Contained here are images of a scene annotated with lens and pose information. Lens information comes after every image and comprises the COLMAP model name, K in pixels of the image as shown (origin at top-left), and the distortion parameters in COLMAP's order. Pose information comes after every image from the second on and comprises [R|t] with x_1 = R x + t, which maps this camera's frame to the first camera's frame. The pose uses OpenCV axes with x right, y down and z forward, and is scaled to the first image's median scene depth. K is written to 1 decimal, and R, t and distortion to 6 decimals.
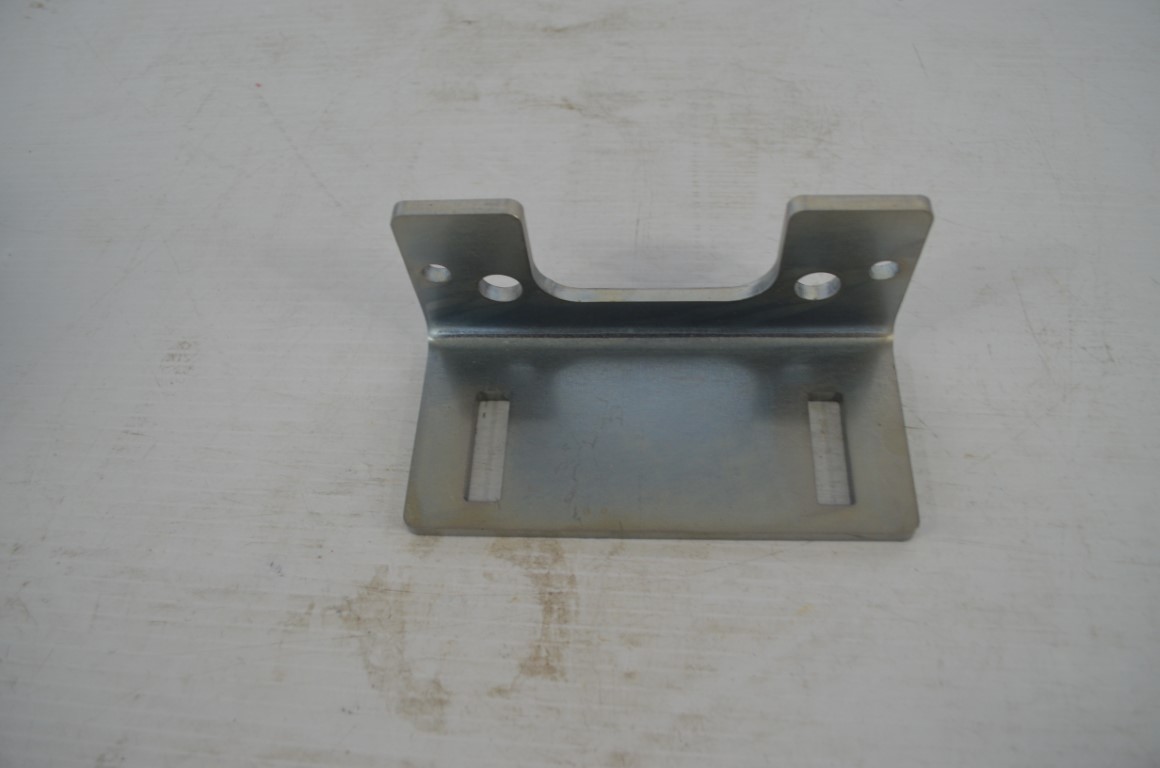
lens RADIAL K [[876.9, 0, 584.9], [0, 876.9, 394.5], [0, 0, 1]] dist [-0.087926, 0.017902]
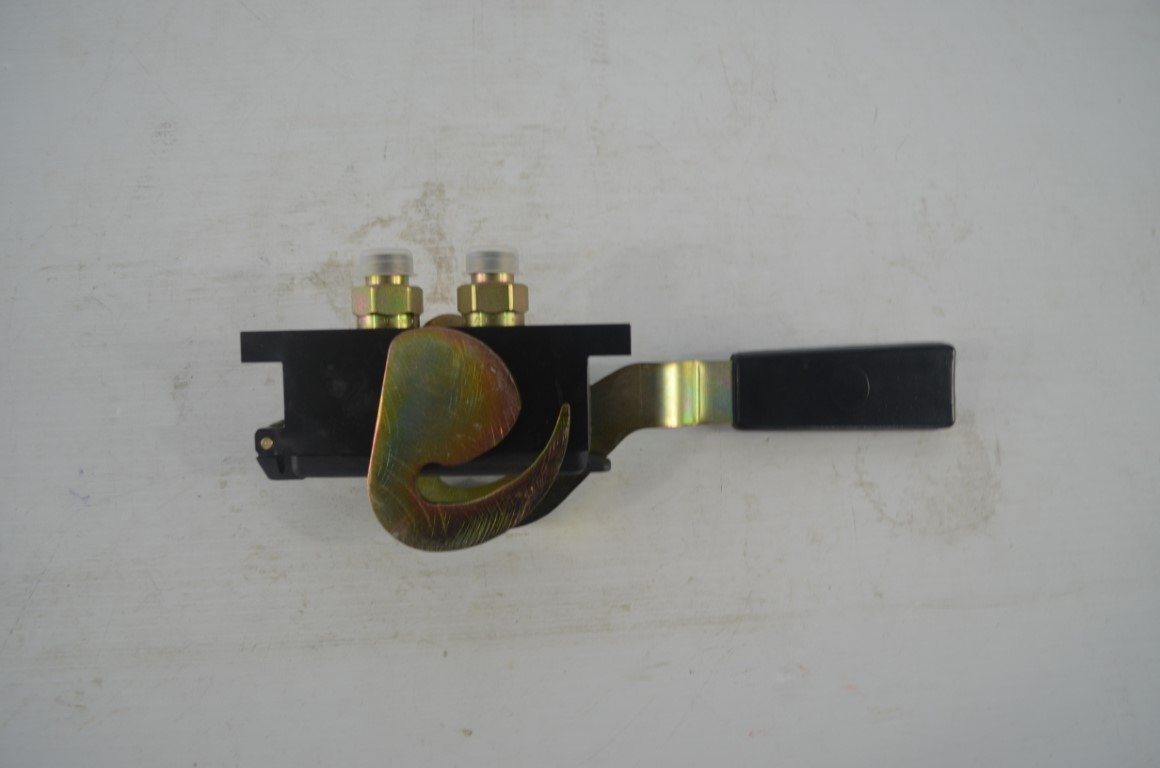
lens RADIAL K [[876.9, 0, 579.1], [0, 876.9, 371.9], [0, 0, 1]] dist [-0.087926, 0.017902]
pose [[0.984123, -0.092349, 0.151572, -0.048435], [0.059682, 0.976432, 0.207411, 0.106179], [-0.167154, -0.195072, 0.966440, -0.673417]]
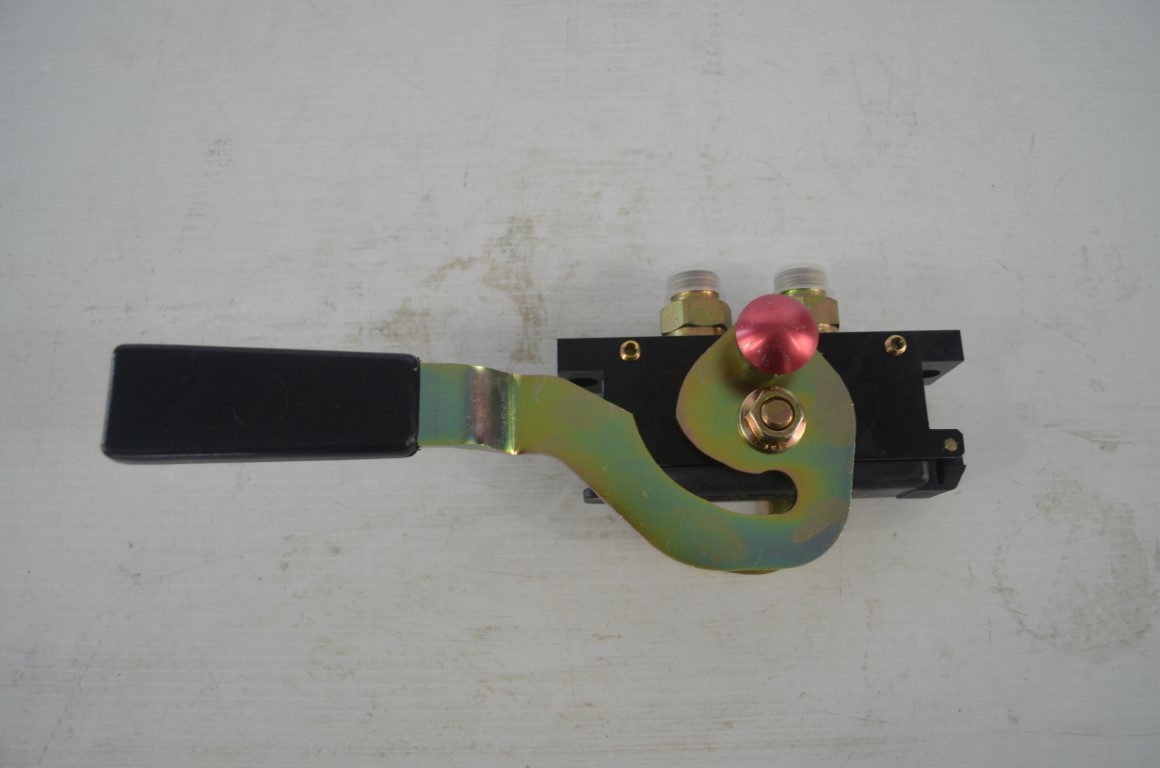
lens RADIAL K [[876.9, 0, 585.6], [0, 876.9, 380.9], [0, 0, 1]] dist [-0.087926, 0.017902]
pose [[0.993671, -0.072098, 0.086141, -0.073425], [0.044940, 0.957953, 0.283385, -0.064334], [-0.102950, -0.277720, 0.955130, -0.432913]]
